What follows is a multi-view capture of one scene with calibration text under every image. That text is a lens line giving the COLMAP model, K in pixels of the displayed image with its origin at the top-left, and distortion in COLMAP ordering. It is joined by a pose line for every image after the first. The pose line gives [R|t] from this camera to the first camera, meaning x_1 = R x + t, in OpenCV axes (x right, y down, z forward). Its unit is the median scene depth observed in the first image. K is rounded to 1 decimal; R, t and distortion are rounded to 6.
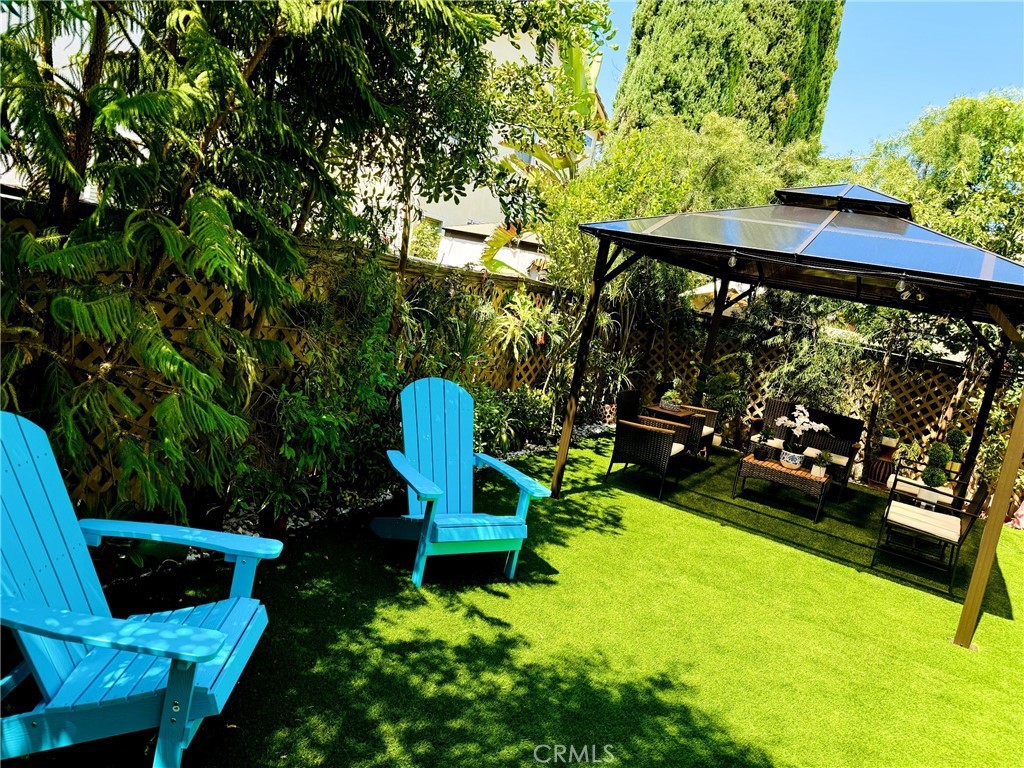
lens RADIAL K [[737.3, 0, 512.0], [0, 737.3, 384.0], [0, 0, 1]] dist [0.024727, -0.008600]
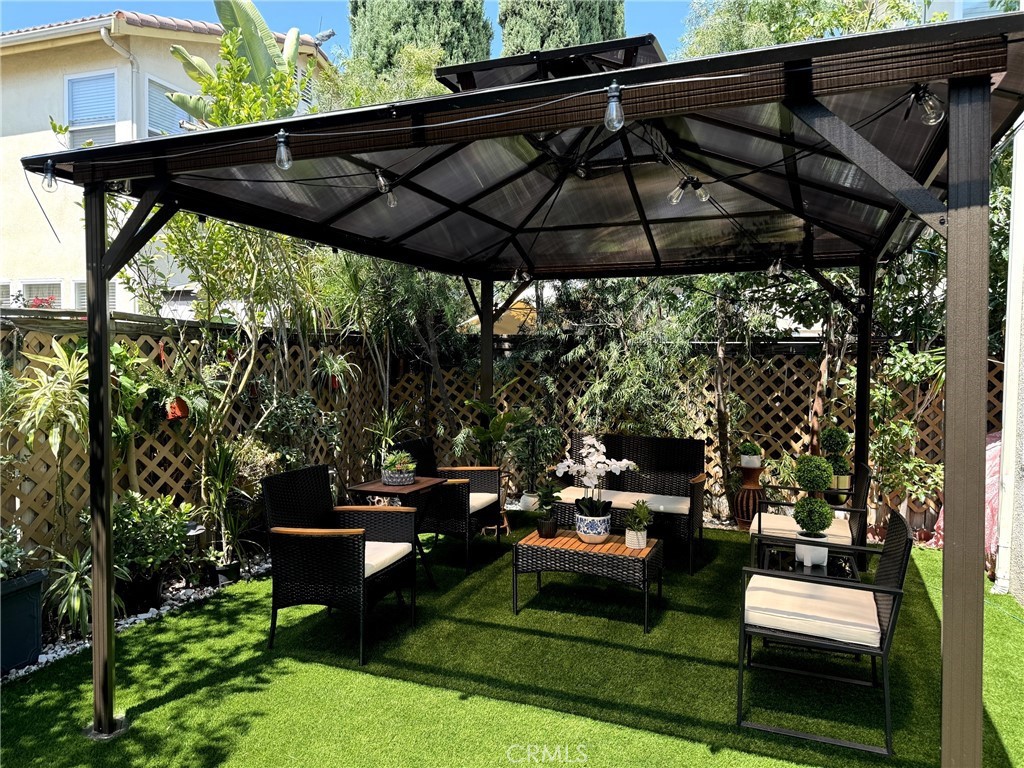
lens RADIAL K [[719.7, 0, 514.6], [0, 719.7, 384.9], [0, 0, 1]] dist [0.141022, -0.215980]
pose [[0.972839, -0.184290, 0.140080, 0.199380], [0.196903, 0.976975, -0.082155, 0.018969], [-0.121715, 0.107506, 0.986726, 0.321363]]
